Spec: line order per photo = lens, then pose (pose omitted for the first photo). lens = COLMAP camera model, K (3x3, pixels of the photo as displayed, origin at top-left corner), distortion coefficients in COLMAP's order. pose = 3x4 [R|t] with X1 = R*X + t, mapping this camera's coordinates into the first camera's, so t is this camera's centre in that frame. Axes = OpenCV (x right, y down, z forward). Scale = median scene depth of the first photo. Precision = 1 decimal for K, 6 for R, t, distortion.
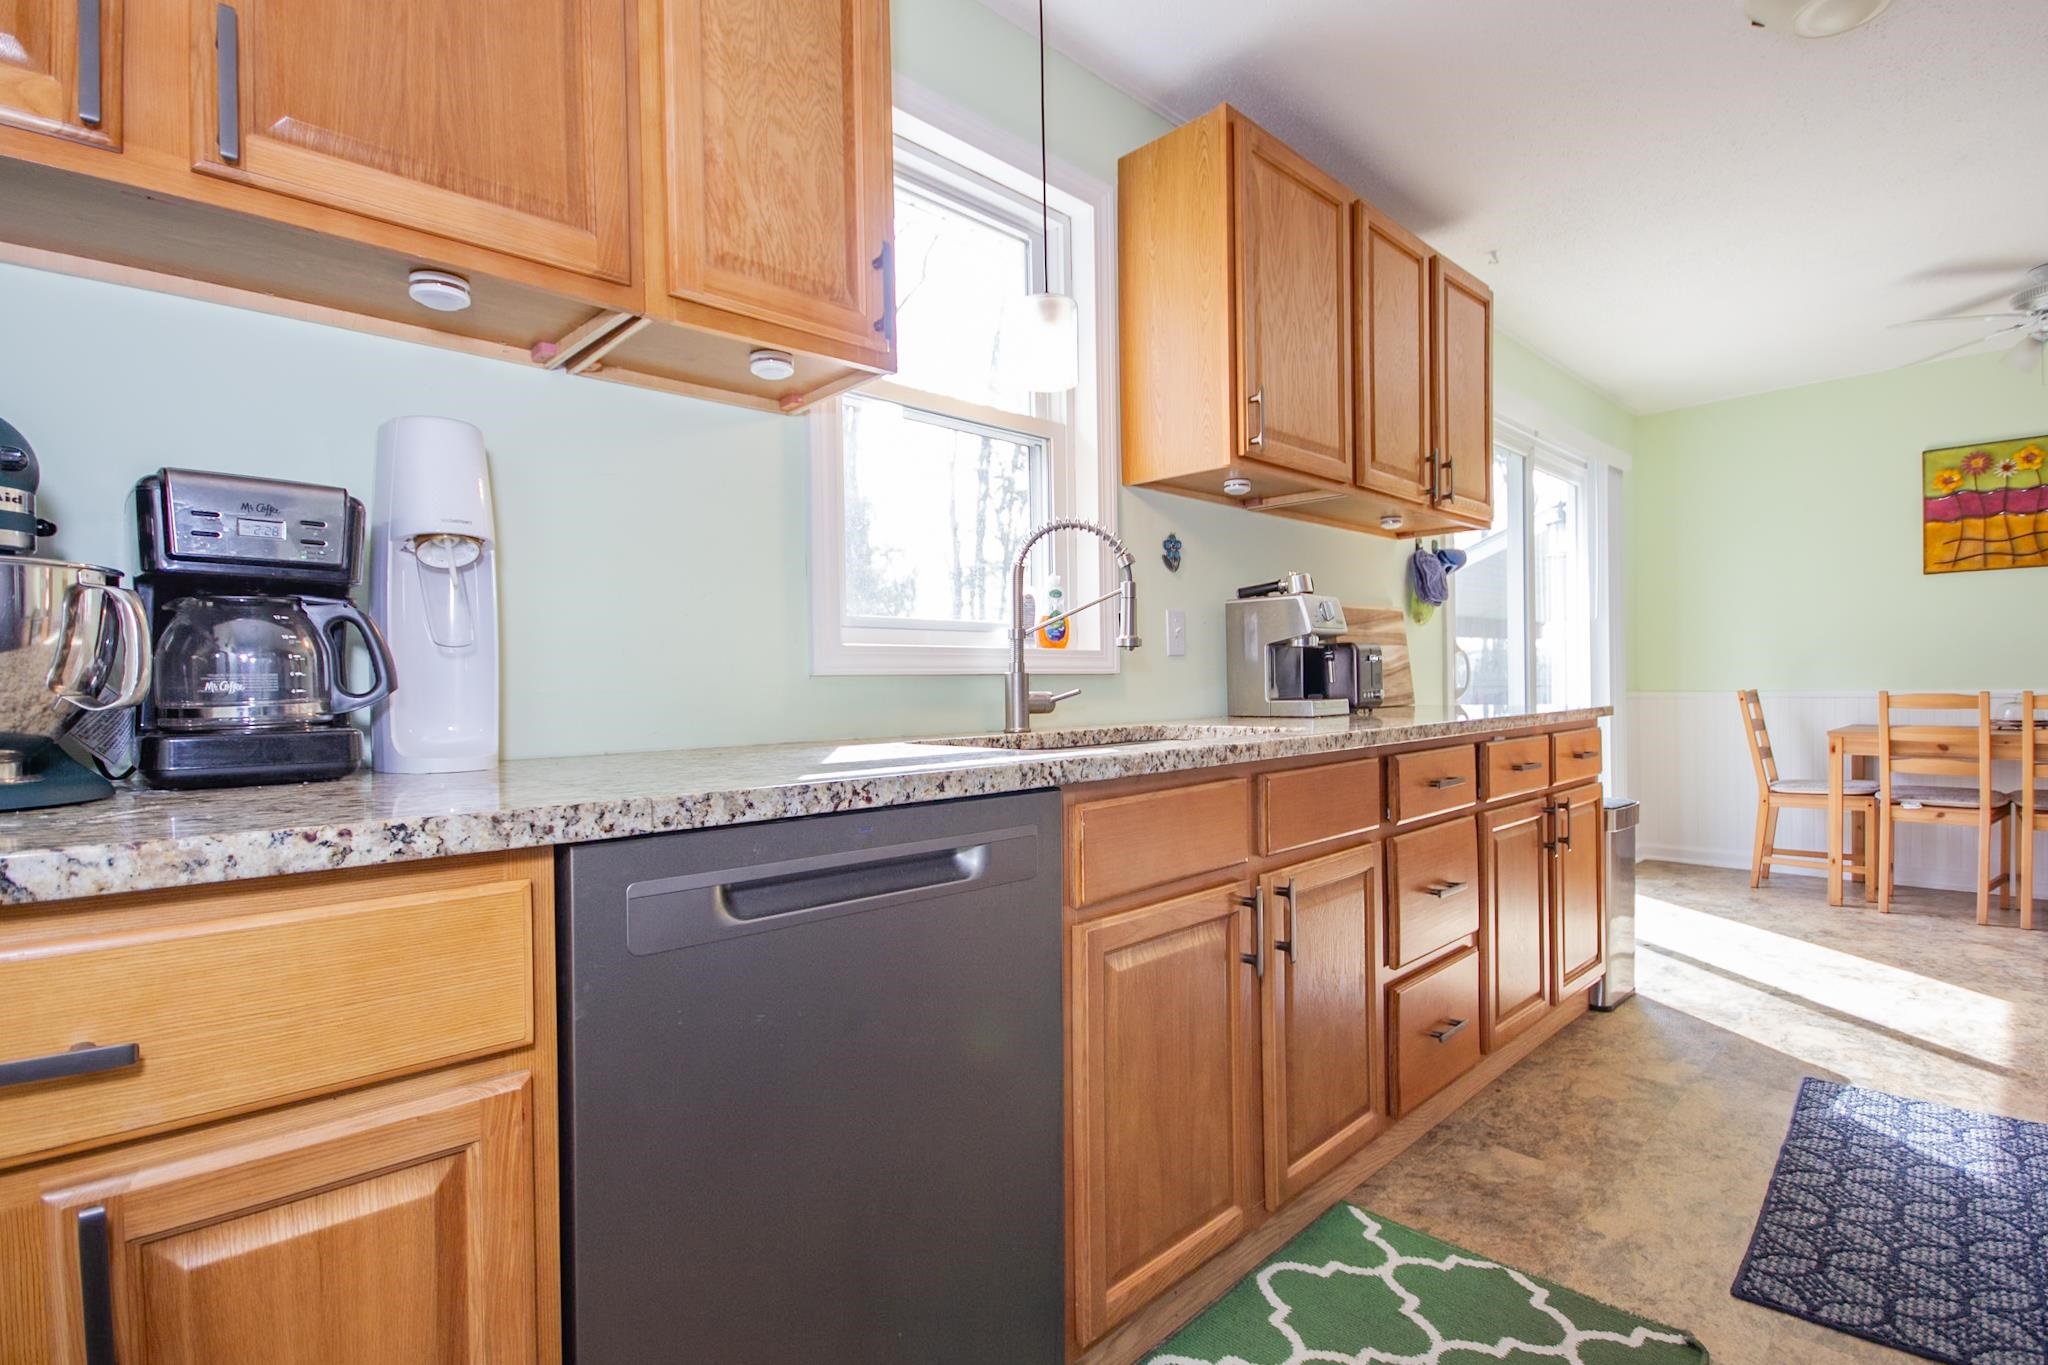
lens RADIAL K [[984.6, 0, 1024.0], [0, 984.6, 682.5], [0, 0, 1]] dist [-0.014006, 0.000109]
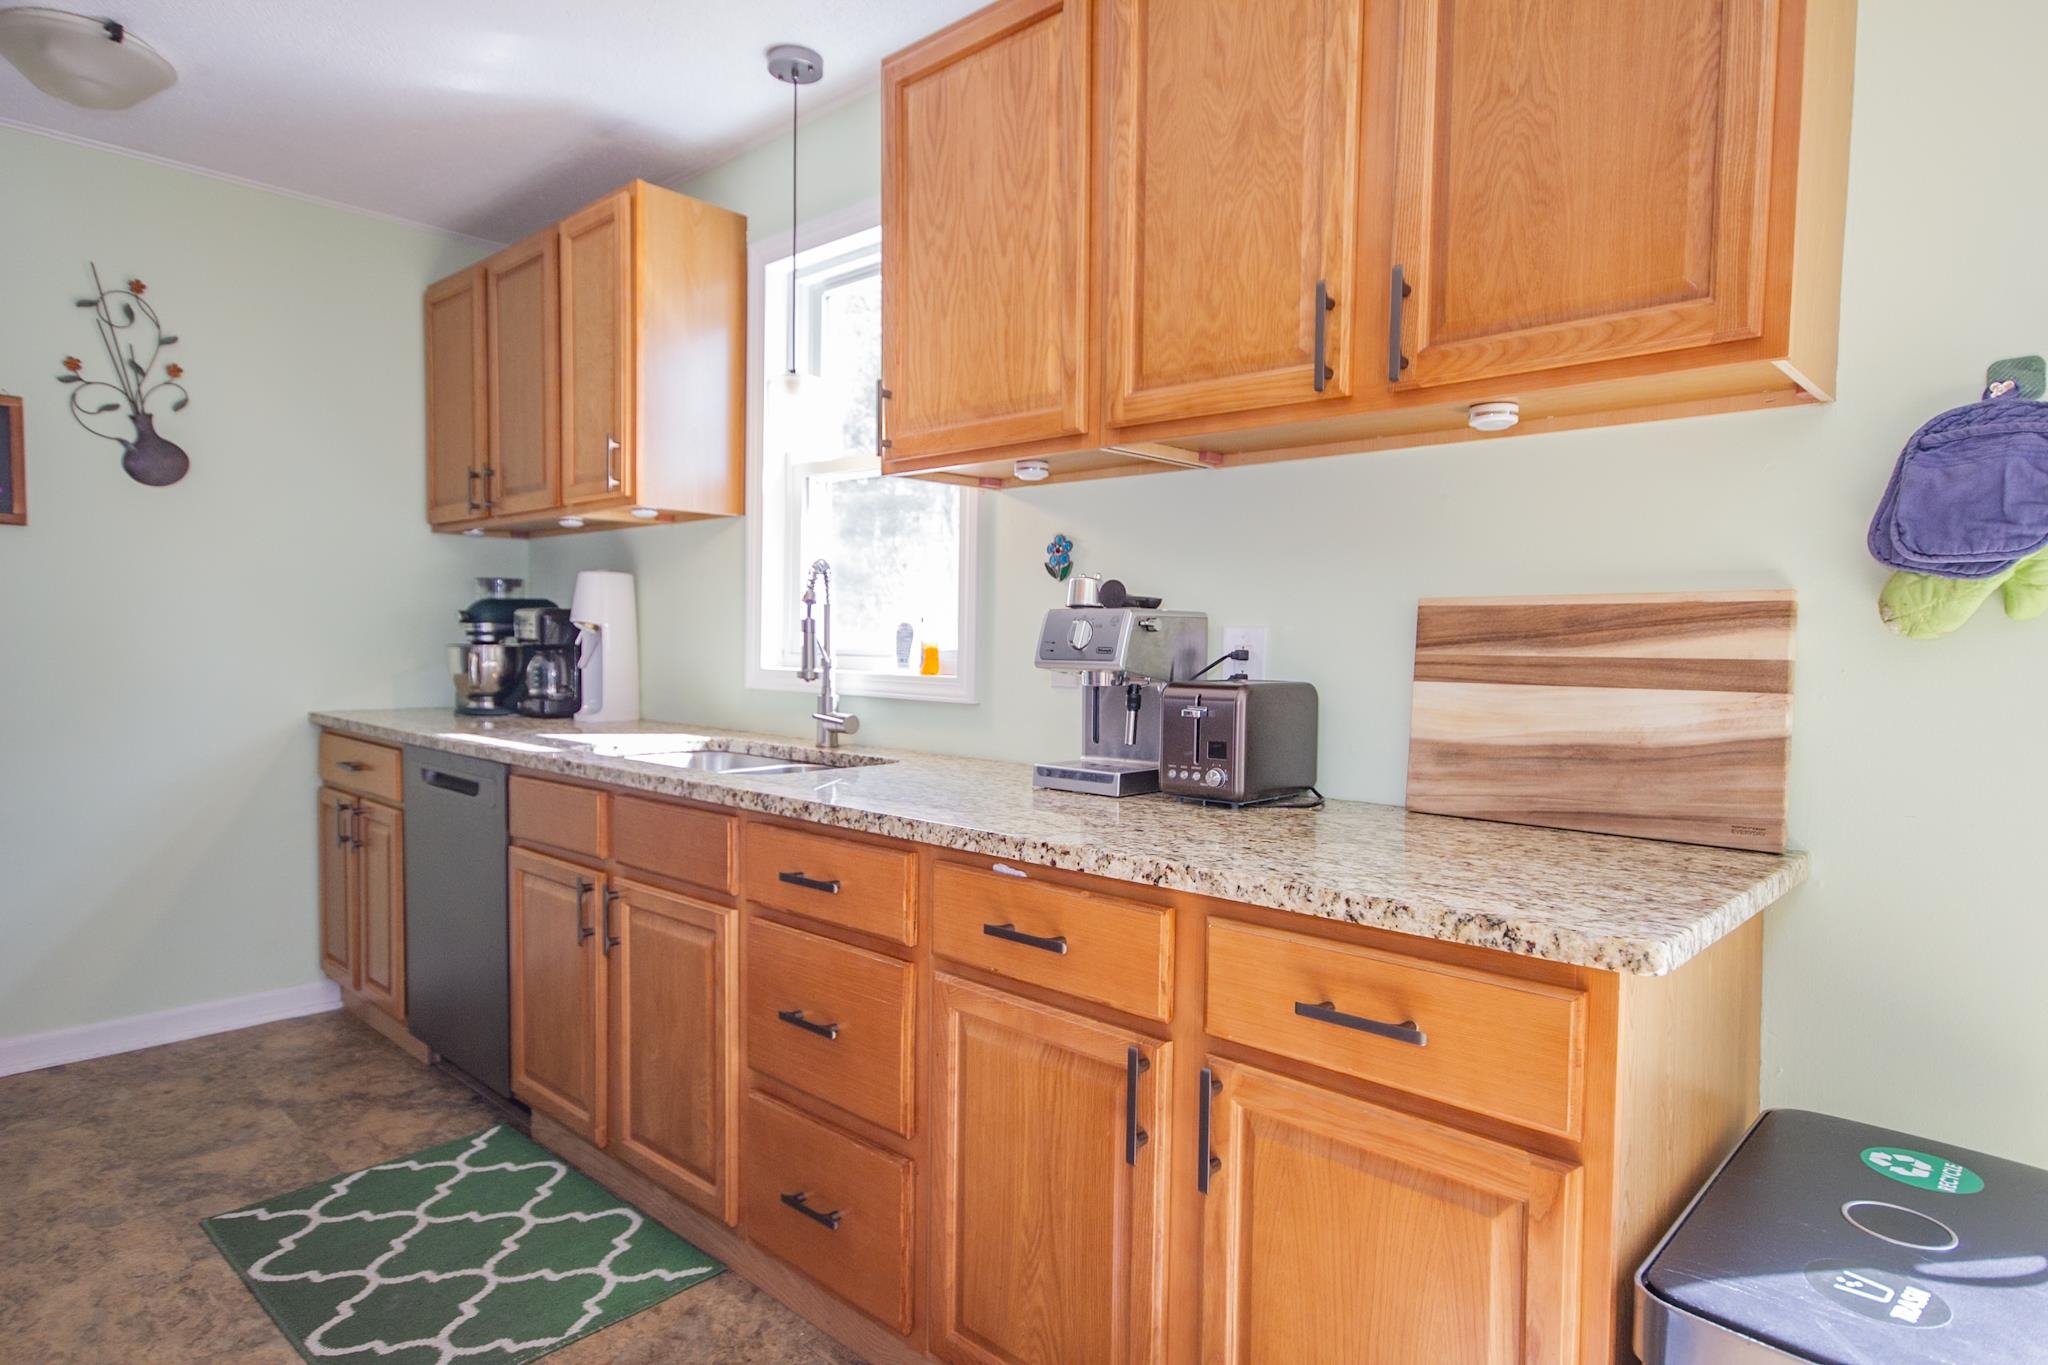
lens RADIAL K [[1180.0, 0, 1024.0], [0, 1180.0, 682.5], [0, 0, 1]] dist [0.023252, -0.000580]
pose [[0.042292, 0.058569, -0.997387, 1.103368], [-0.012360, 0.998235, 0.058094, -0.086442], [0.999029, 0.009871, 0.042941, 0.930639]]
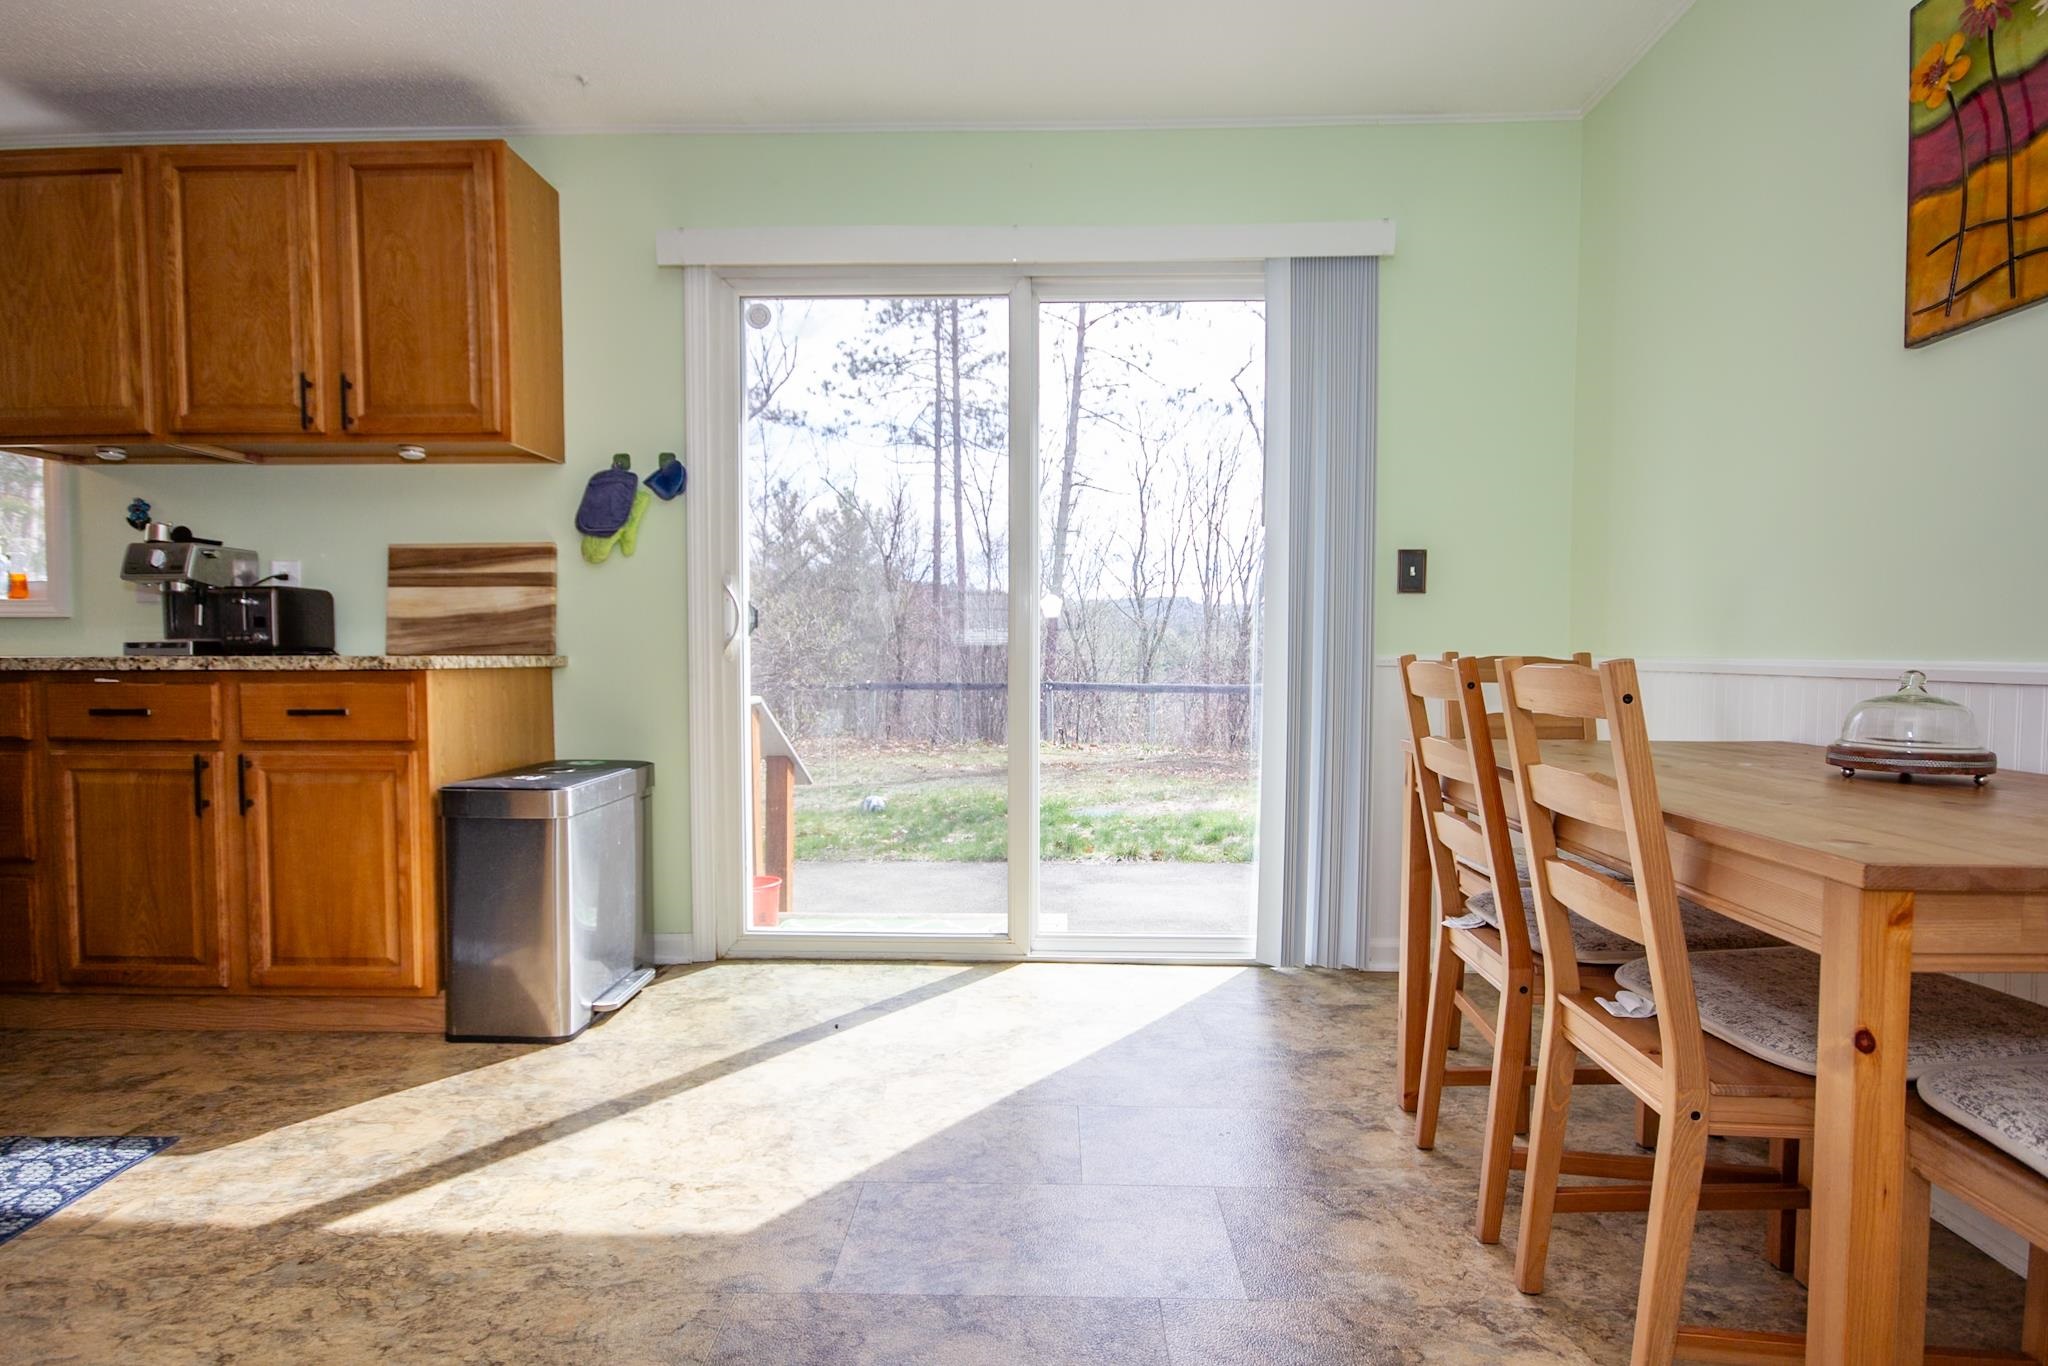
lens RADIAL K [[1006.0, 0, 1023.3], [0, 1006.0, 692.0], [0, 0, 1]] dist [0.027432, -0.021598]
pose [[0.700464, 0.049233, -0.711988, 1.772321], [-0.010981, 0.998243, 0.058224, -0.001211], [0.713604, -0.032966, 0.699774, 0.897780]]
